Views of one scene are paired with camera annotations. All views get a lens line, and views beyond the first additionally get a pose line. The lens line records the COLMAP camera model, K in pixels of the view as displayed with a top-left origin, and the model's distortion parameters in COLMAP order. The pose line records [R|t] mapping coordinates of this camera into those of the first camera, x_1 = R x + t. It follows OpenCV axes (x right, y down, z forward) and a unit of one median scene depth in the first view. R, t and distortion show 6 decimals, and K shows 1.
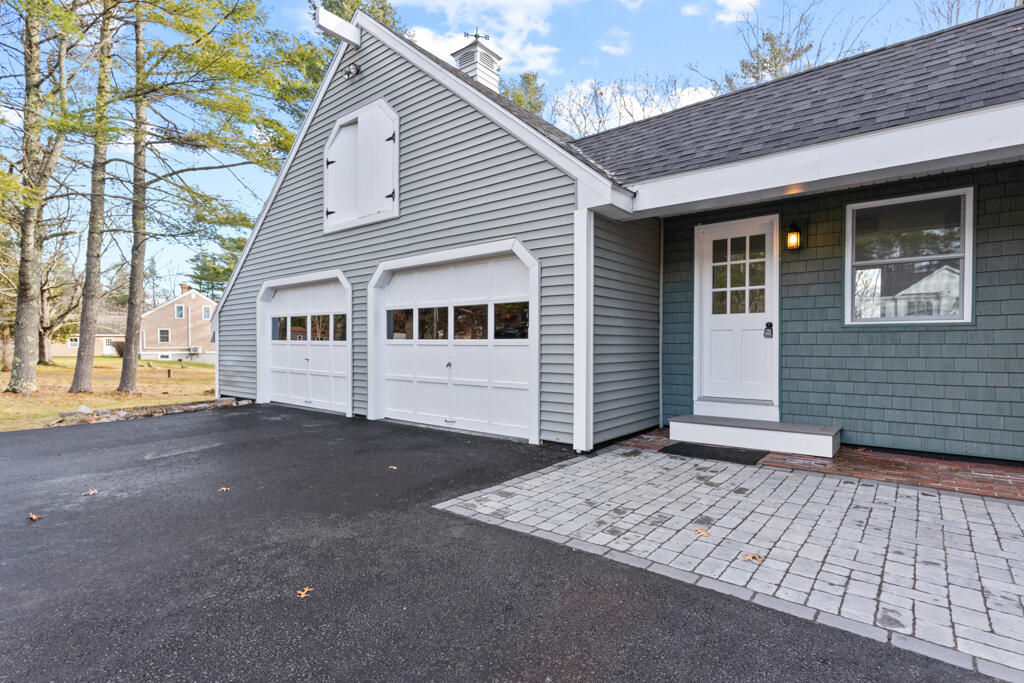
lens RADIAL K [[501.3, 0, 487.2], [0, 501.3, 355.9], [0, 0, 1]] dist [0.000920, -0.000015]
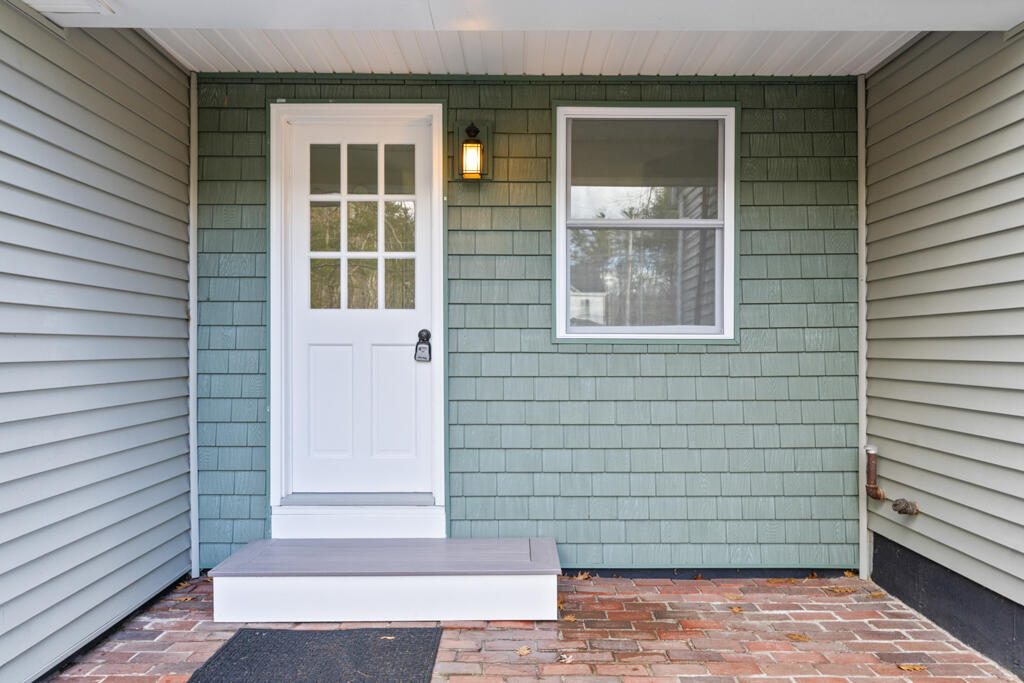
lens RADIAL K [[714.4, 0, 511.2], [0, 714.4, 347.2], [0, 0, 1]] dist [0.003627, -0.001102]
pose [[0.756119, 0.001510, 0.654432, 0.185023], [0.013993, 0.999731, -0.018474, -0.037780], [-0.654284, 0.023126, 0.755895, 0.445076]]
